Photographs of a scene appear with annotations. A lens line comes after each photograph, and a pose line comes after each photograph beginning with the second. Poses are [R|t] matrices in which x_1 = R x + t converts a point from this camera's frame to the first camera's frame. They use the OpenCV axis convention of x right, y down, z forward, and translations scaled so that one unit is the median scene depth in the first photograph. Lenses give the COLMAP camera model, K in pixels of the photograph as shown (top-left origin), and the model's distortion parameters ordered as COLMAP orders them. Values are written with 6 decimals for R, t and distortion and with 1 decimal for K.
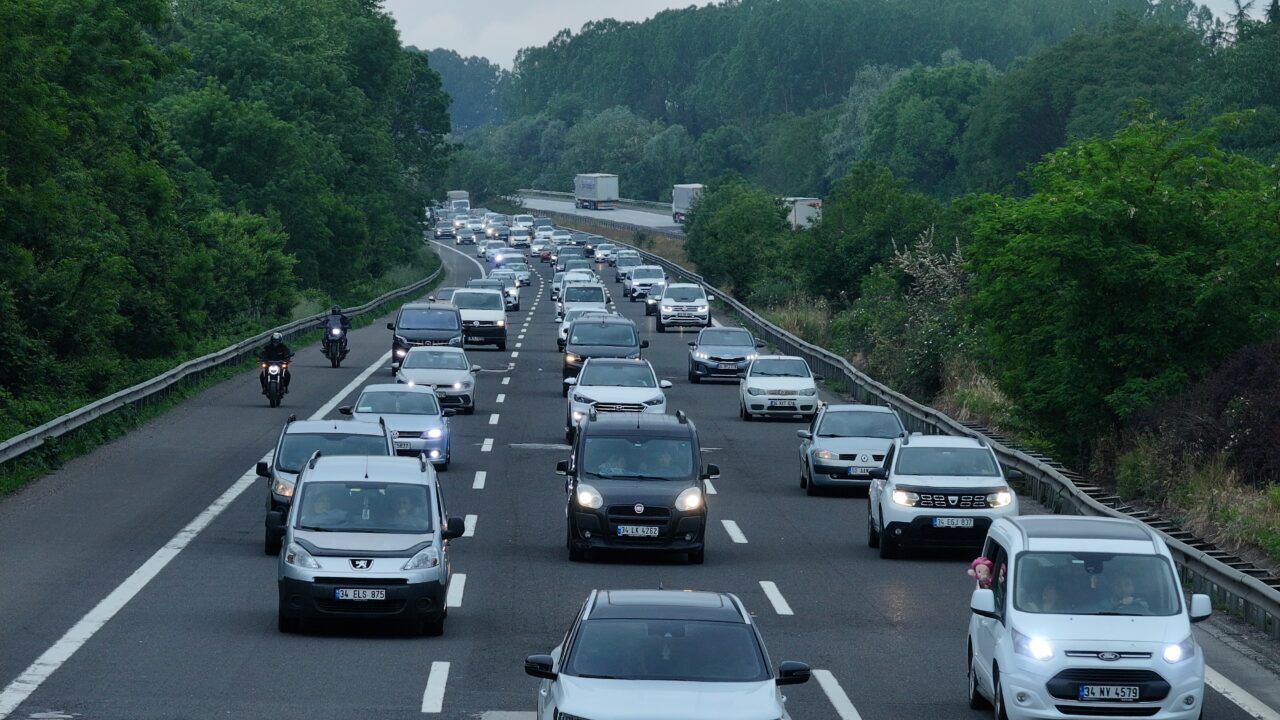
lens RADIAL K [[6263.9, 0, 640.0], [0, 6263.9, 360.0], [0, 0, 1]] dist [0.054504, -13.365943]
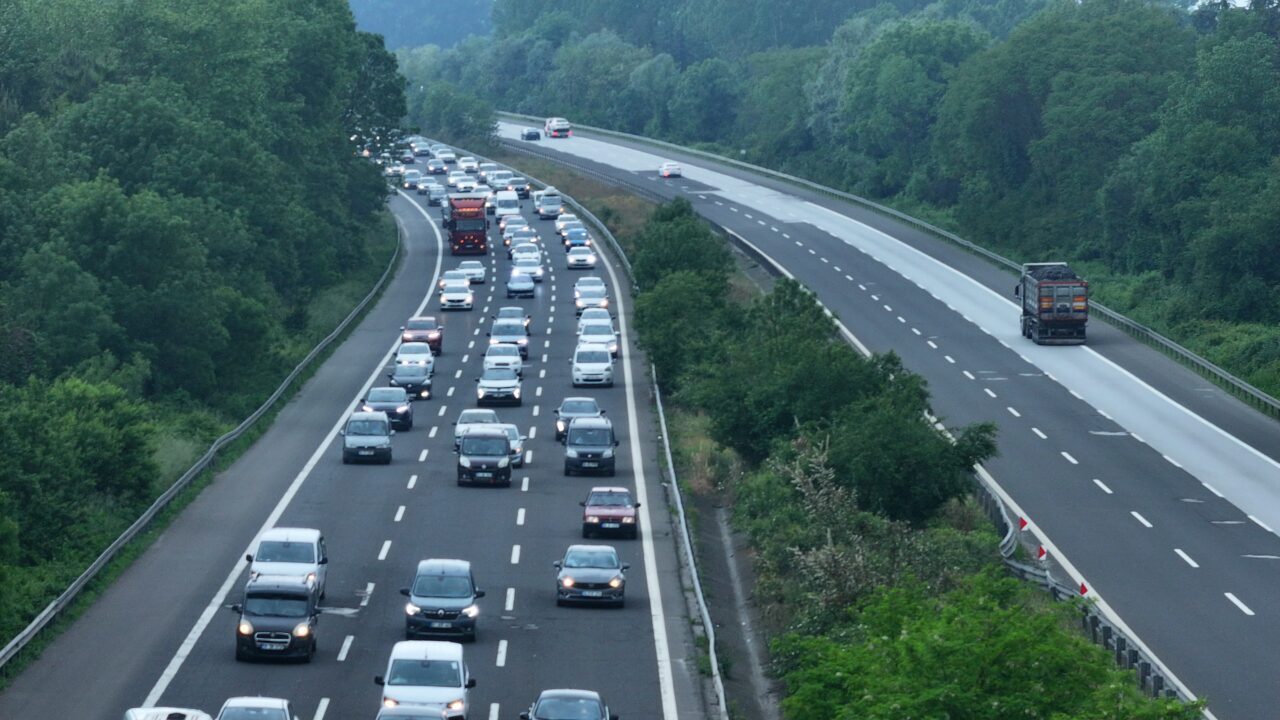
lens RADIAL K [[6253.9, 0, 640.0], [0, 6253.9, 360.0], [0, 0, 1]] dist [-0.149675, -4.076536]
pose [[0.999968, 0.007594, -0.002674, 0.014104], [-0.007527, 0.999671, 0.024506, -0.036420], [0.002859, -0.024485, 0.999696, 0.051295]]
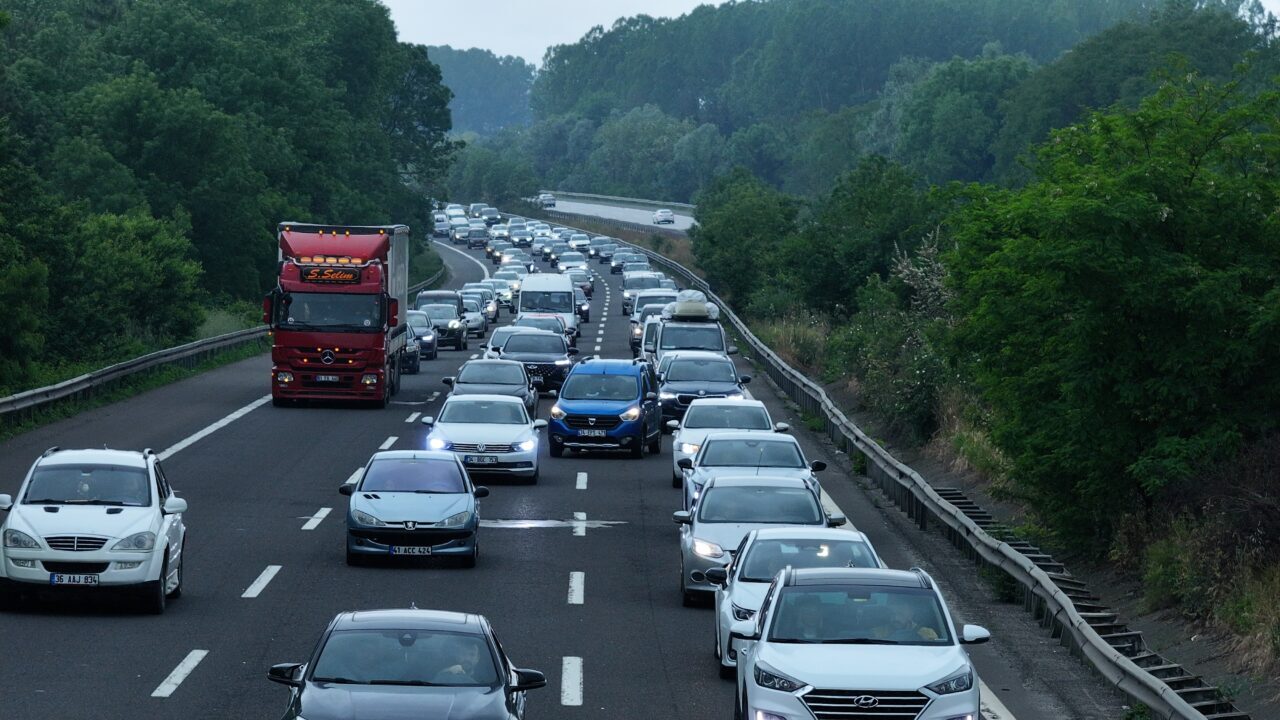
lens RADIAL K [[6263.9, 0, 640.0], [0, 6263.9, 360.0], [0, 0, 1]] dist [0.054504, -13.365943]
pose [[0.999962, -0.002697, -0.008306, 0.009037], [0.002693, 0.999996, -0.000446, -0.002231], [0.008307, 0.000424, 0.999965, 0.104120]]
